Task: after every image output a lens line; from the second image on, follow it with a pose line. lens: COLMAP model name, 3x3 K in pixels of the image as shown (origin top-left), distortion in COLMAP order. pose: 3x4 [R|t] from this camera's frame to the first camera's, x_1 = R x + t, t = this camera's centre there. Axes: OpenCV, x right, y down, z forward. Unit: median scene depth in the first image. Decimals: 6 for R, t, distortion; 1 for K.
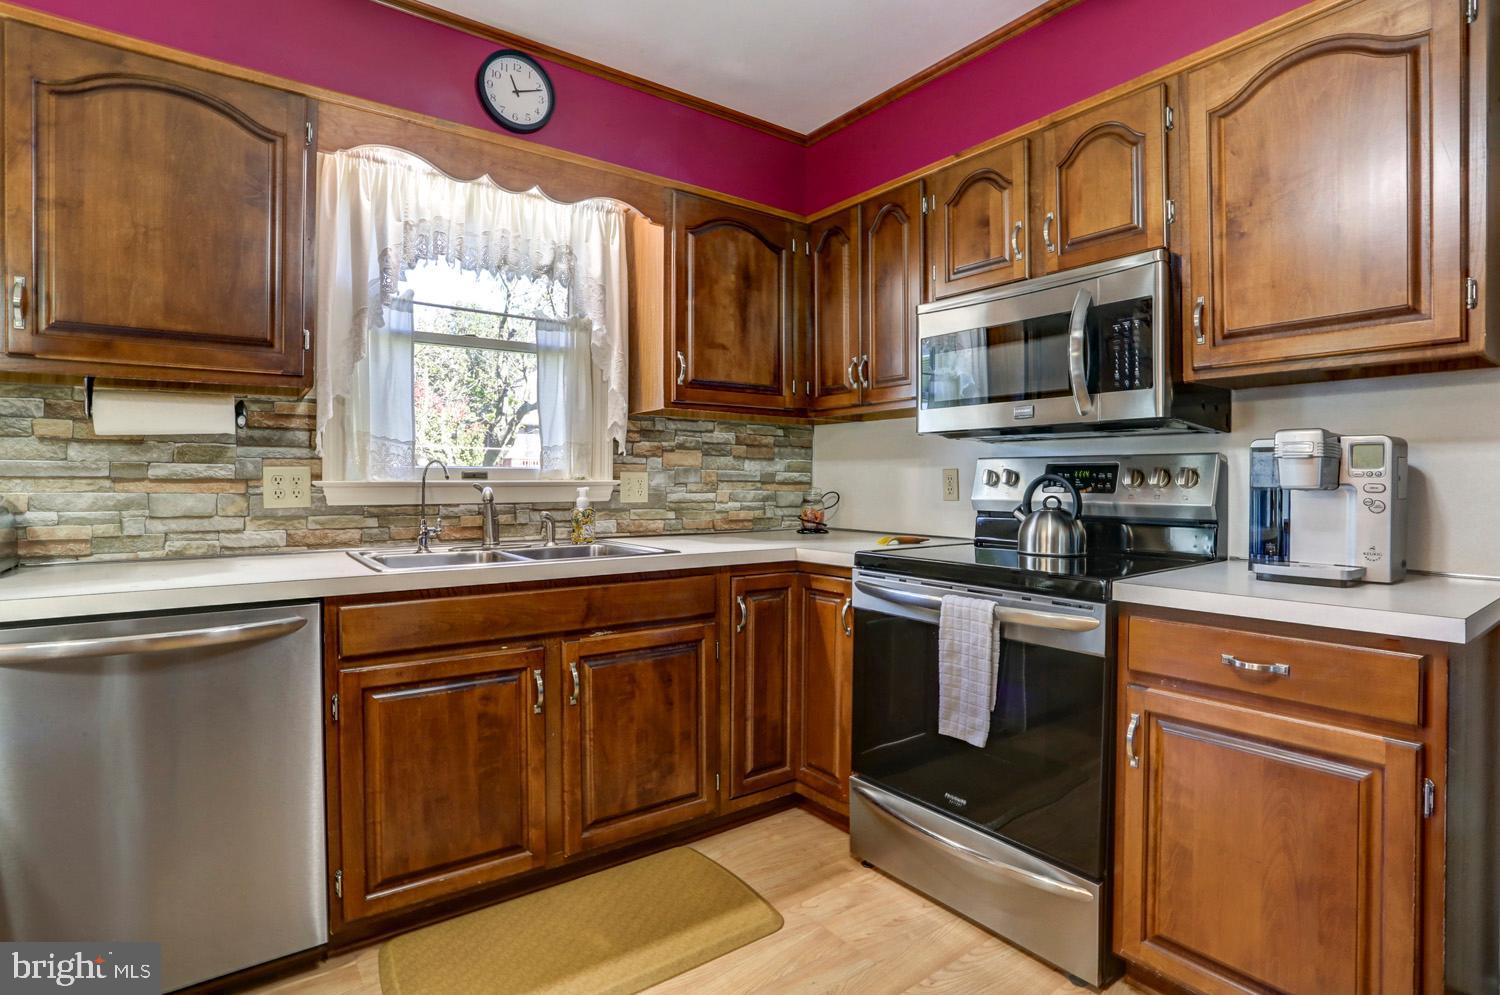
lens RADIAL K [[745.3, 0, 745.5], [0, 745.3, 483.2], [0, 0, 1]] dist [-0.070998, 0.032674]
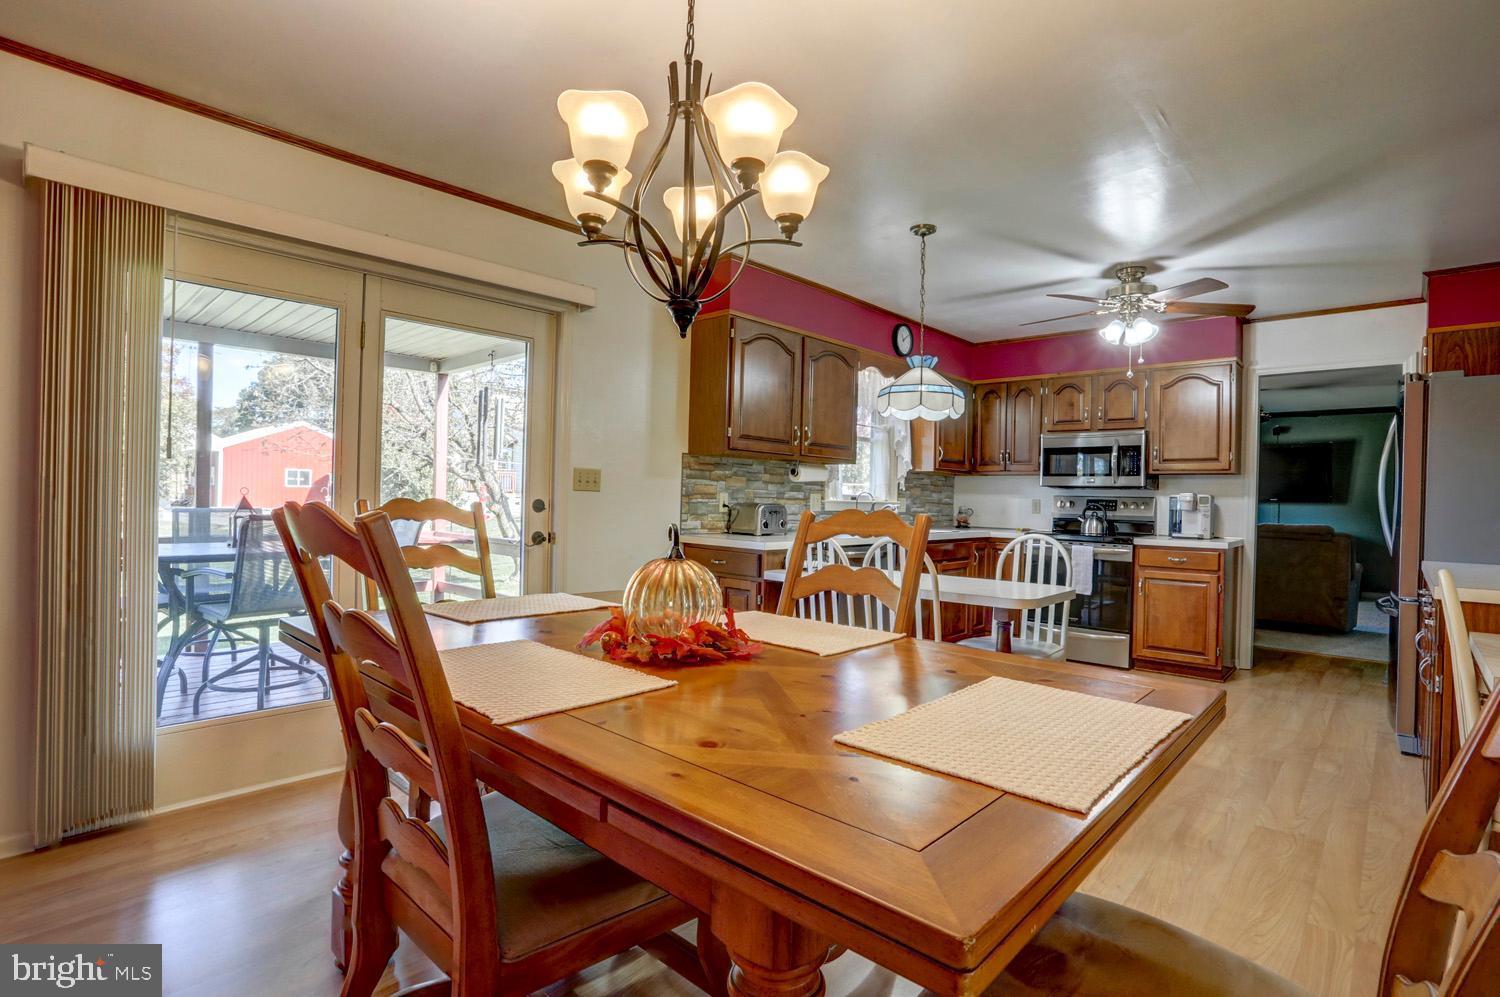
lens RADIAL K [[728.7, 0, 750.0], [0, 728.7, 498.5], [0, 0, 1]] dist [-0.074843, 0.029733]
pose [[0.981490, 0.021256, 0.190330, -1.301233], [-0.020680, 0.999774, -0.005012, 0.008903], [-0.190394, 0.000983, 0.981707, -1.301103]]
